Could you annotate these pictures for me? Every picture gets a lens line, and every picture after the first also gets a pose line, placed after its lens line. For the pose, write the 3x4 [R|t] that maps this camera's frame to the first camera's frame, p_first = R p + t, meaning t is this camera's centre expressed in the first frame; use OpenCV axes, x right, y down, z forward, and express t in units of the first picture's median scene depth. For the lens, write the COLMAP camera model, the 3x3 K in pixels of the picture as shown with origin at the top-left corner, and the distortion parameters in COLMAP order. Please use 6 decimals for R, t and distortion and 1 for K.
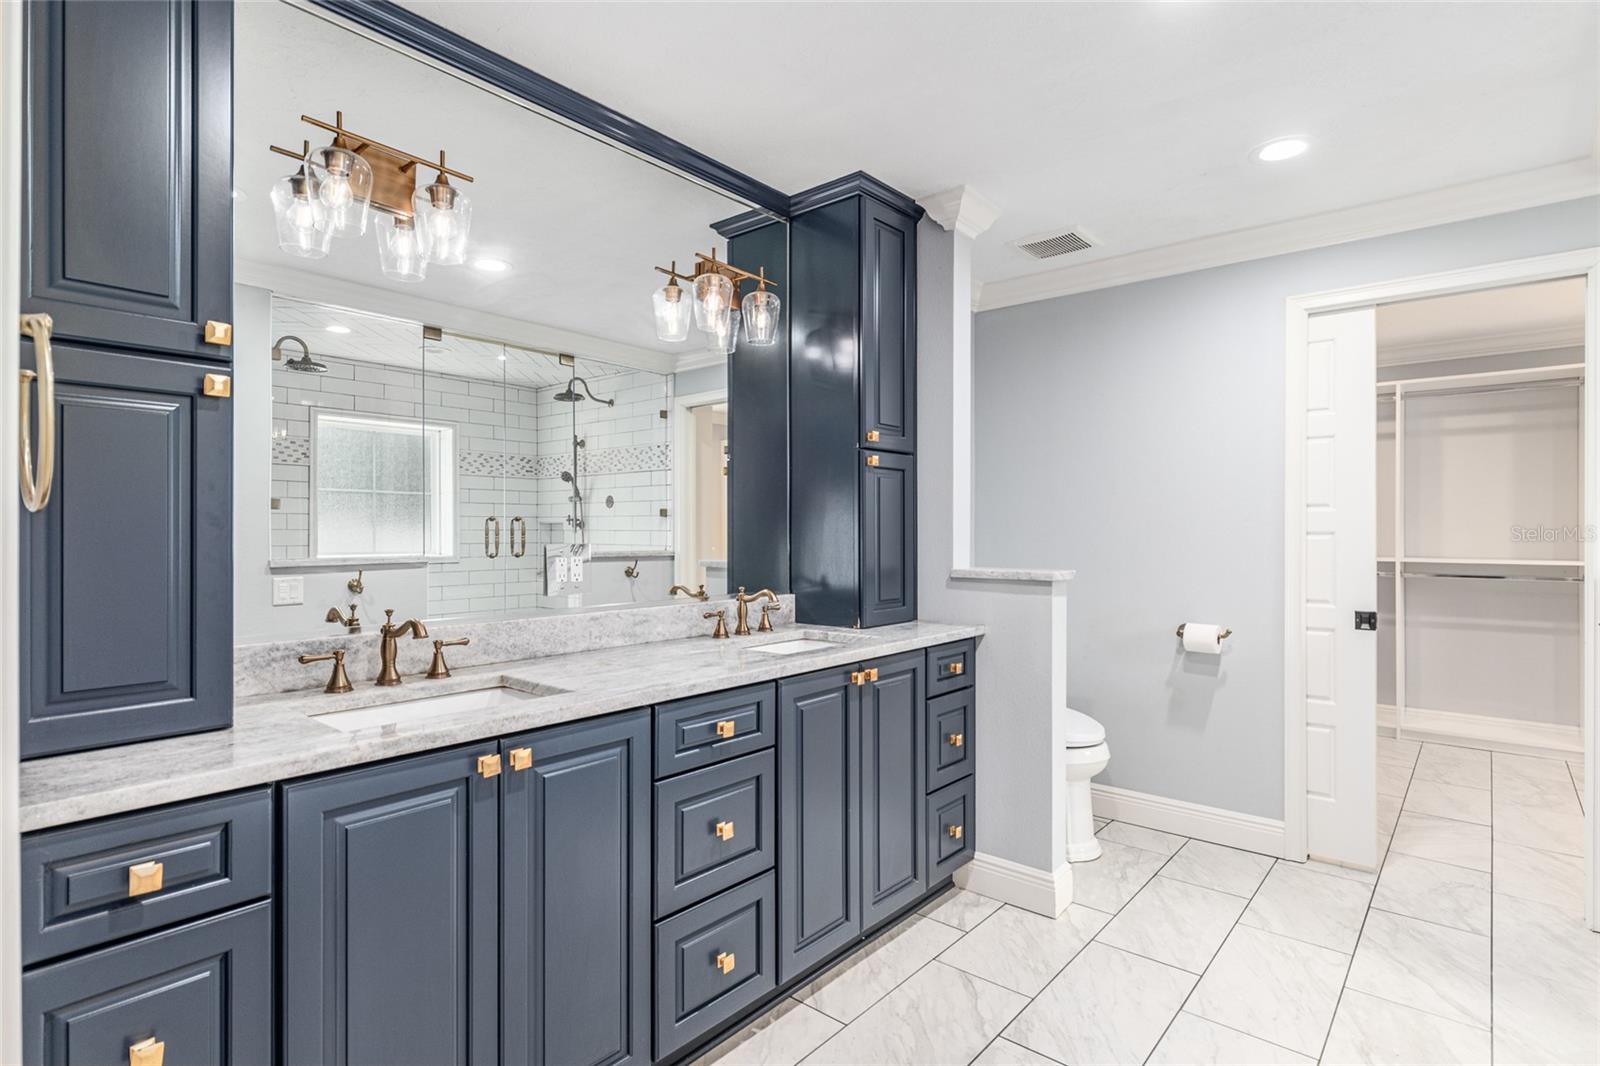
lens RADIAL K [[830.6, 0, 866.6], [0, 830.6, 527.8], [0, 0, 1]] dist [0.004073, 0.000551]
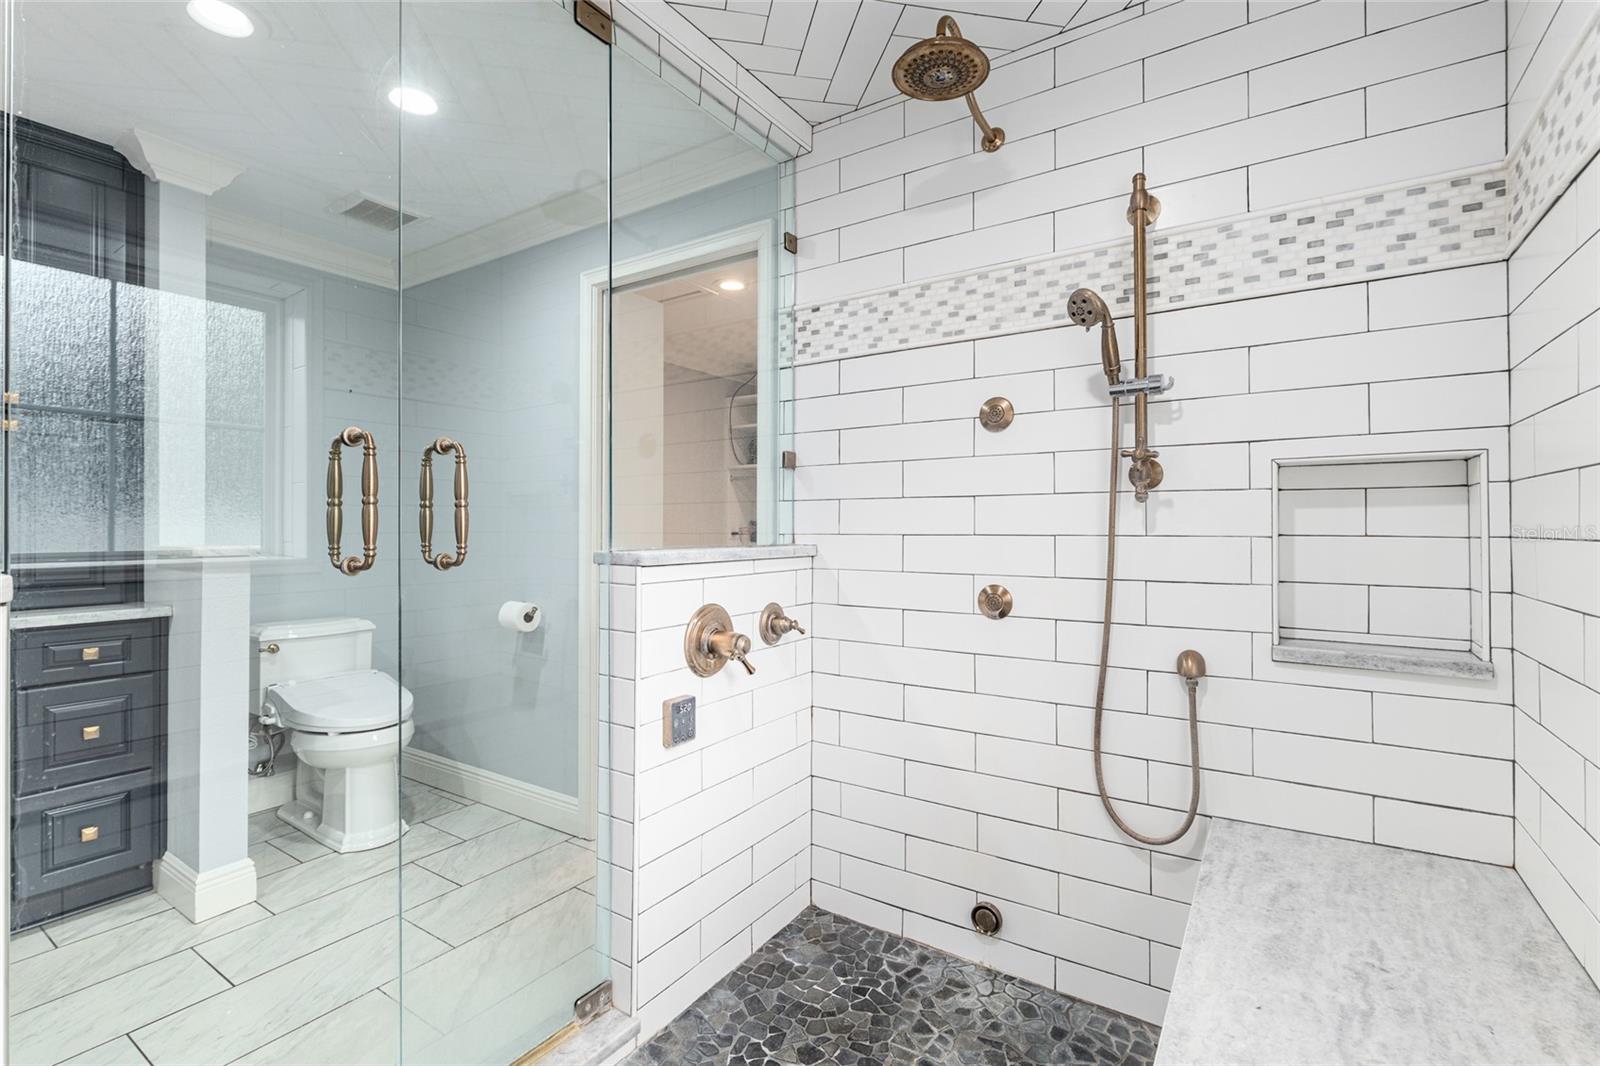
lens RADIAL K [[721.0, 0, 810.5], [0, 721.0, 512.5], [0, 0, 1]] dist [-0.006144, -0.000412]
pose [[0.994321, -0.003436, 0.106366, 0.767433], [0.004342, 0.999956, -0.008289, 0.021585], [-0.106333, 0.008703, 0.994293, 0.123905]]
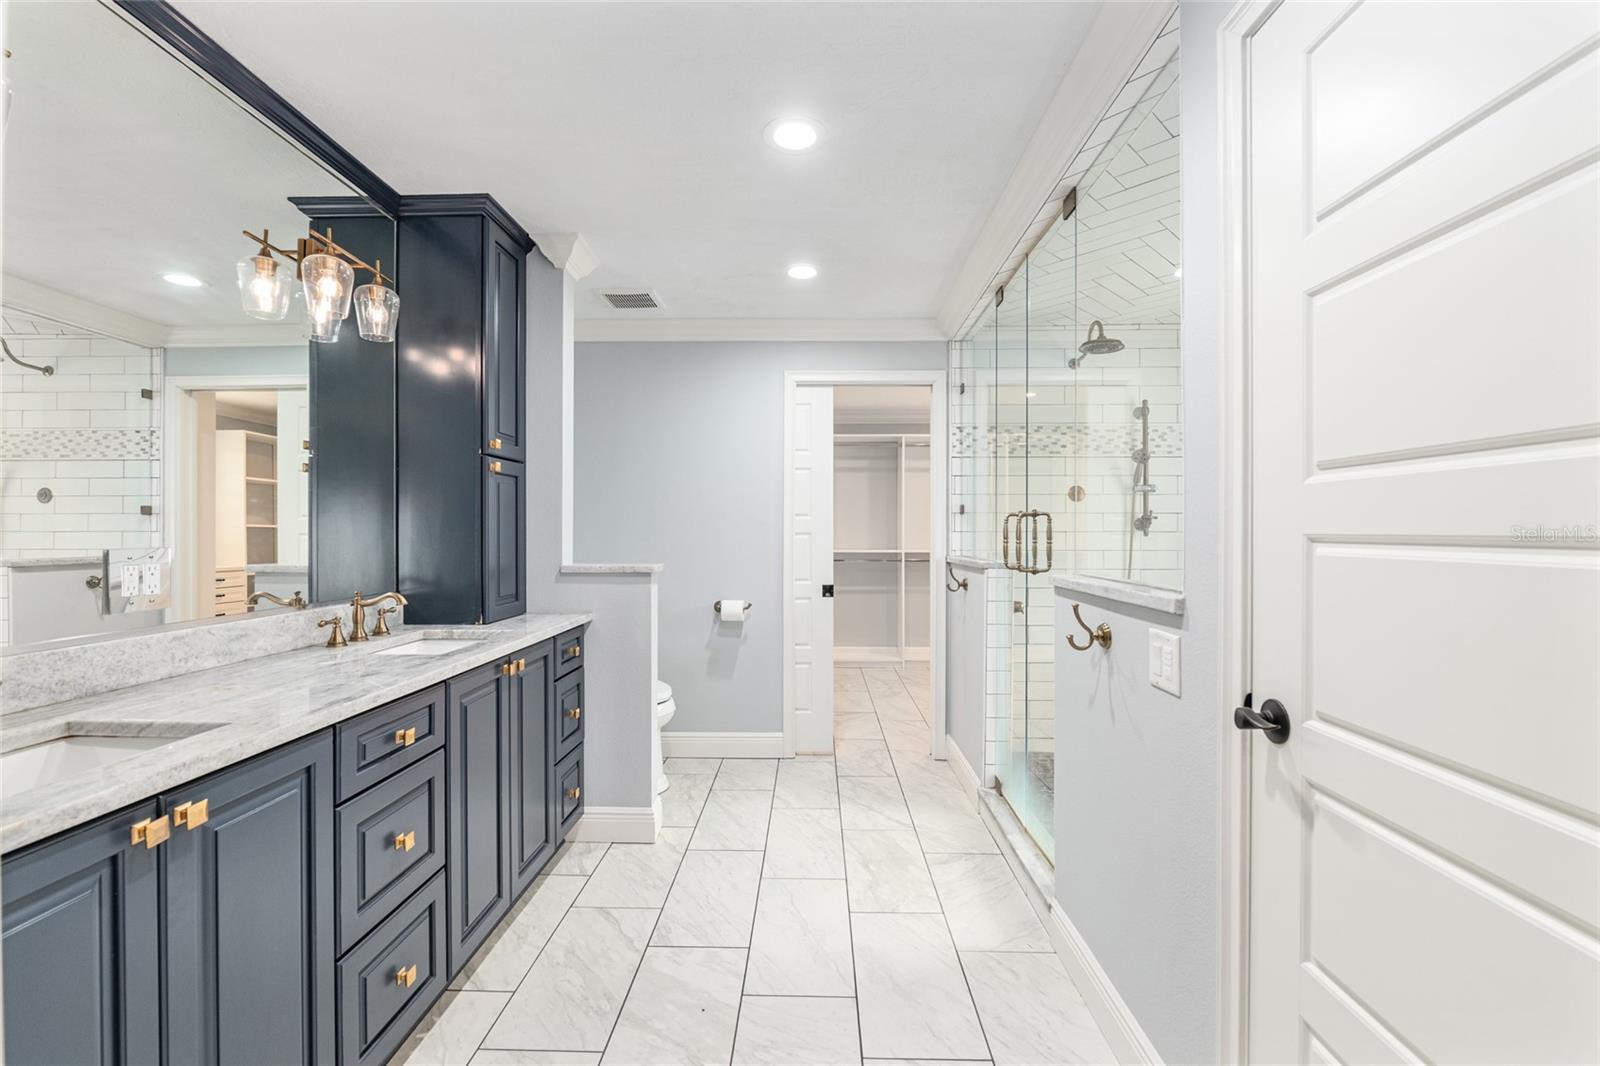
lens RADIAL K [[667.1, 0, 819.1], [0, 667.1, 530.4], [0, 0, 1]] dist [-0.006559, -0.000644]
pose [[0.774281, 0.001530, 0.632840, -0.205987], [-0.002500, 0.999997, 0.000642, -0.000152], [-0.632837, -0.002079, 0.774282, 0.068442]]
